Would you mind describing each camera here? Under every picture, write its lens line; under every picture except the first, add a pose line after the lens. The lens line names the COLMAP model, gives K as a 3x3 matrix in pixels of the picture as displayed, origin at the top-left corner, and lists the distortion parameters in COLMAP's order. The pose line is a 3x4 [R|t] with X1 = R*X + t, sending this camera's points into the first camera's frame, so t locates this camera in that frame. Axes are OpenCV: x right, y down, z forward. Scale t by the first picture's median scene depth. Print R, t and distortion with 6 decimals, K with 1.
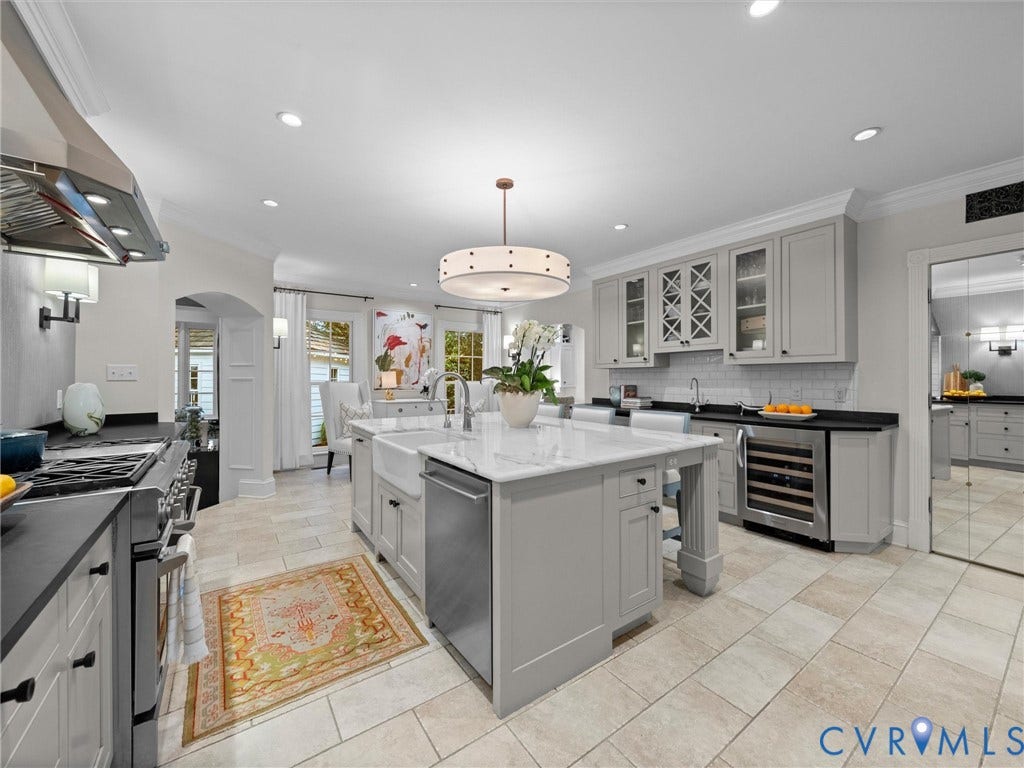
lens RADIAL K [[396.7, 0, 506.8], [0, 396.7, 379.3], [0, 0, 1]] dist [-0.000961, -0.000226]
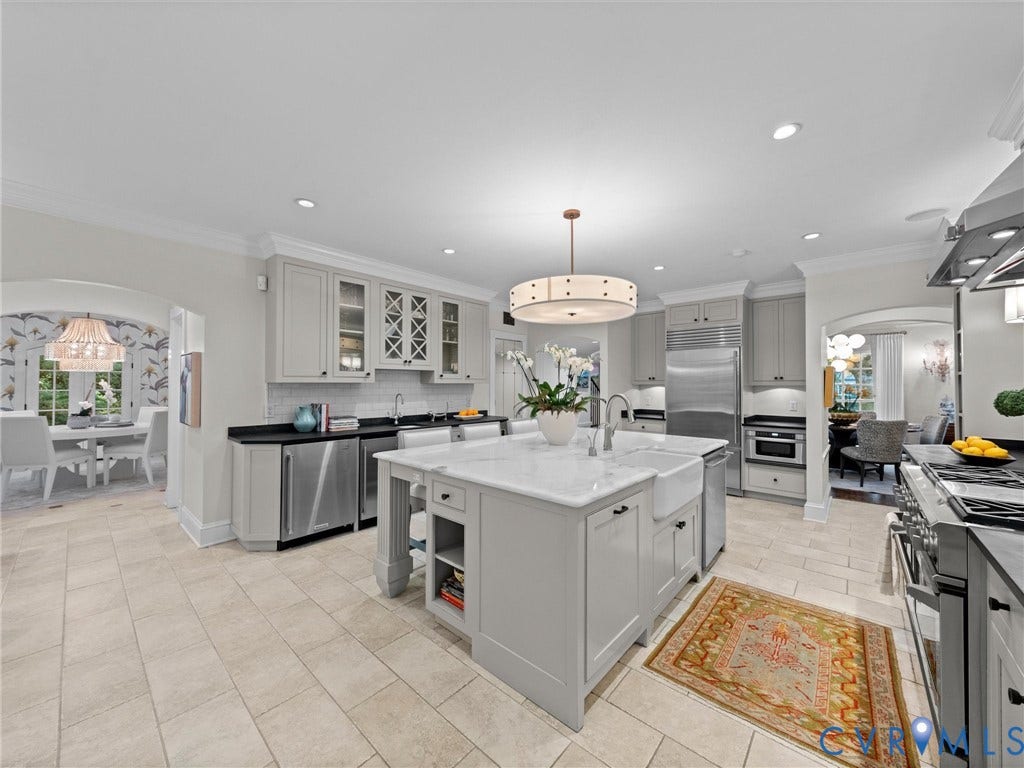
lens RADIAL K [[396.7, 0, 507.6], [0, 396.7, 383.2], [0, 0, 1]] dist [-0.000961, -0.000226]
pose [[-0.233175, 0.005741, 0.972418, -1.031810], [0.002608, 0.999983, -0.005279, -0.040085], [-0.972431, 0.001305, -0.233186, 1.471530]]
